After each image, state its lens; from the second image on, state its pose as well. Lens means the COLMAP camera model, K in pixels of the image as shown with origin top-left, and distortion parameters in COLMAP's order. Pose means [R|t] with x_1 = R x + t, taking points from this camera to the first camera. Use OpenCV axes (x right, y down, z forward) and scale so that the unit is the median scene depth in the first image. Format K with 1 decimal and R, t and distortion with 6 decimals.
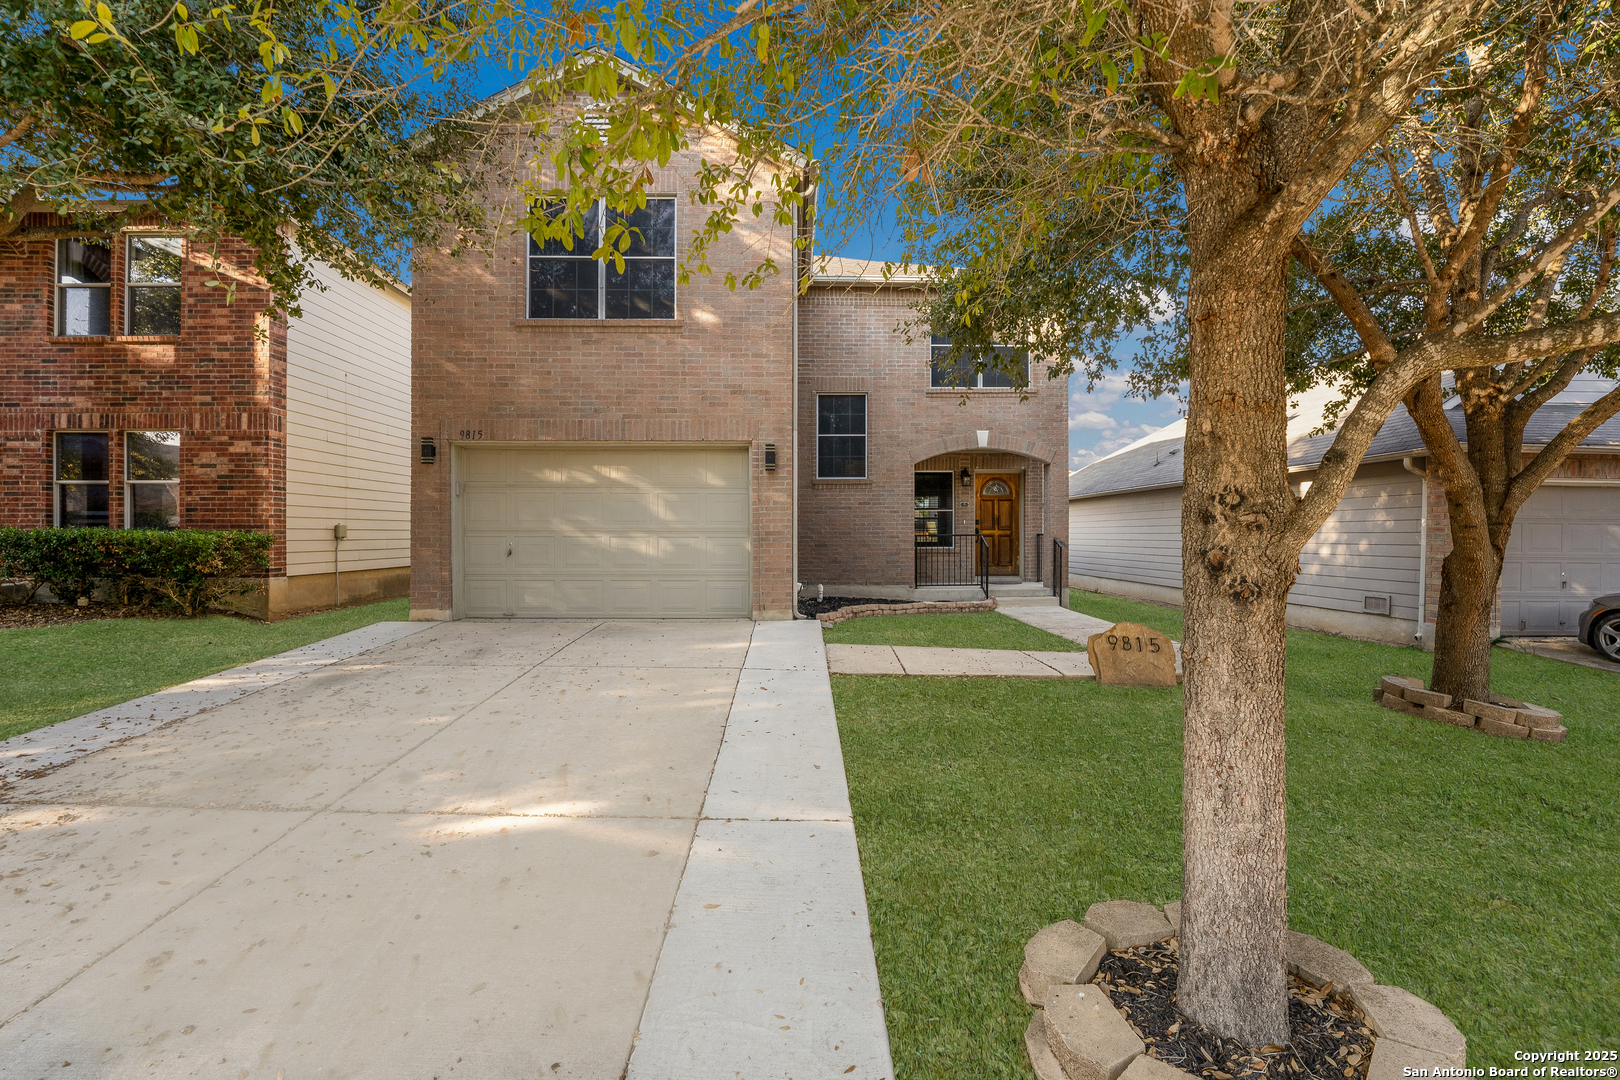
lens RADIAL K [[661.6, 0, 814.6], [0, 661.6, 543.2], [0, 0, 1]] dist [-0.025016, 0.002484]
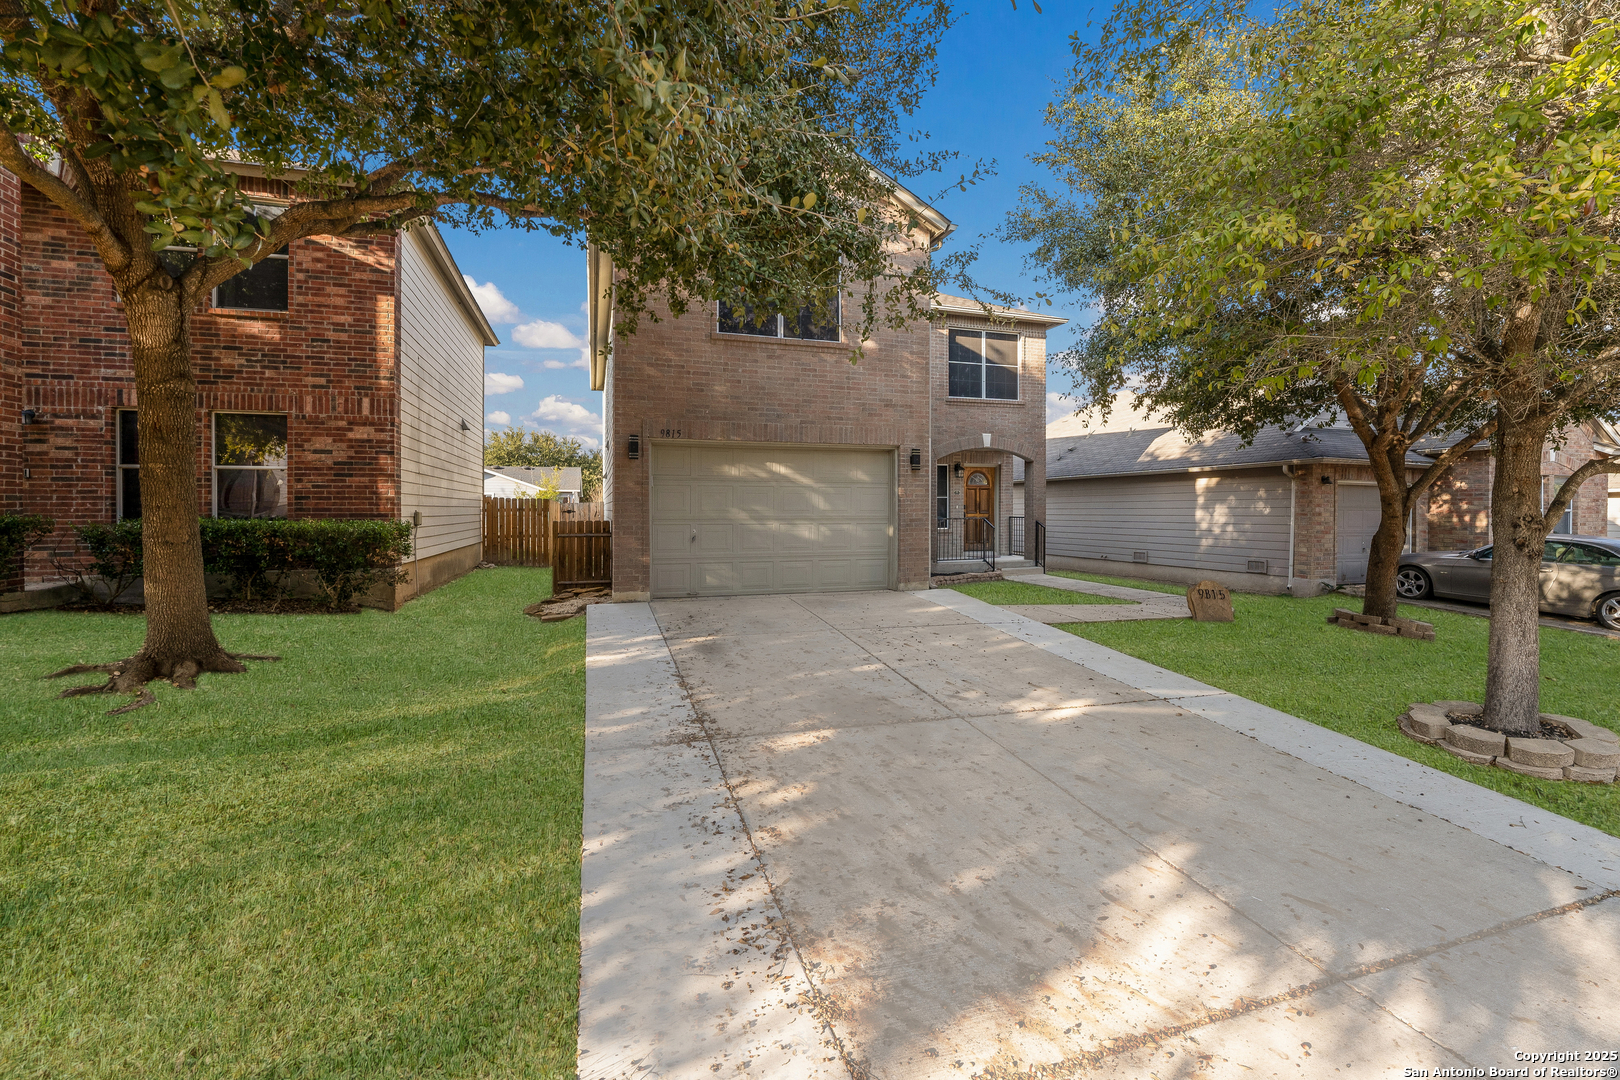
lens RADIAL K [[661.6, 0, 809.1], [0, 661.6, 528.4], [0, 0, 1]] dist [-0.025016, 0.002484]
pose [[0.961218, -0.009455, 0.275629, -0.516535], [0.006181, 0.999900, 0.012745, -0.014745], [-0.275722, -0.010547, 0.961180, -0.121392]]
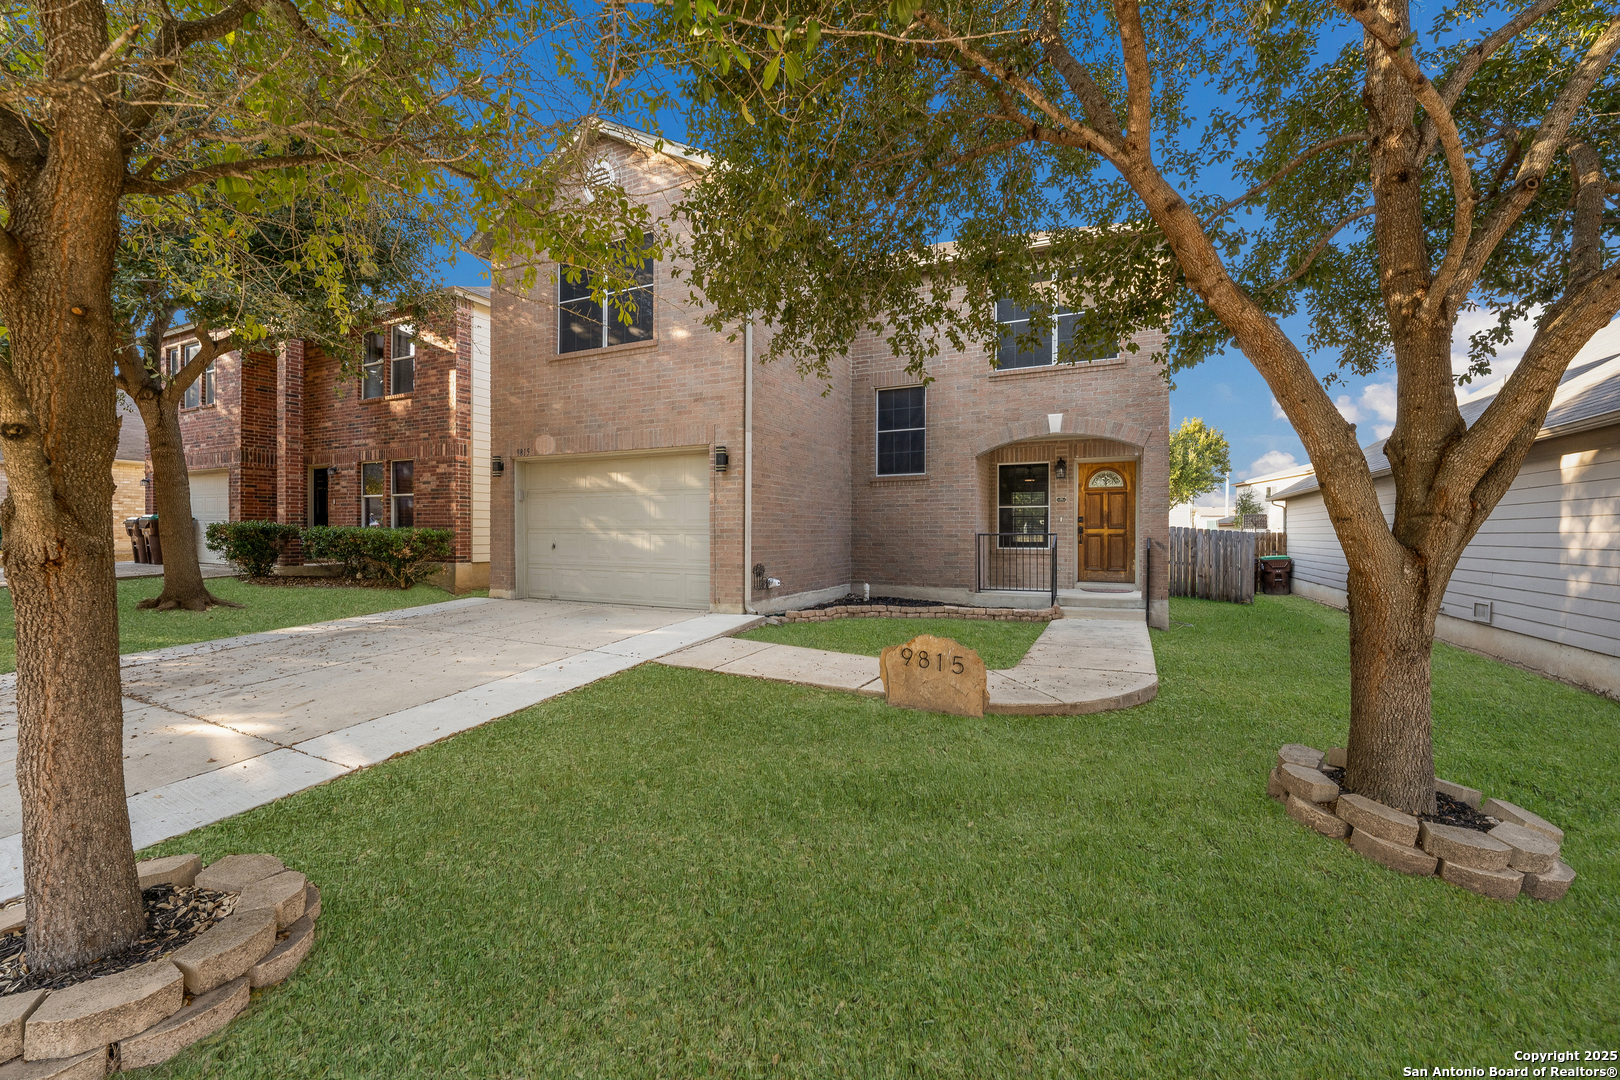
lens RADIAL K [[661.6, 0, 813.1], [0, 661.6, 537.6], [0, 0, 1]] dist [-0.025016, 0.002484]
pose [[0.892197, 0.005912, -0.451608, 0.461428], [-0.009947, 0.999929, -0.006562, 0.001096], [0.451537, 0.010346, 0.892192, 0.108706]]
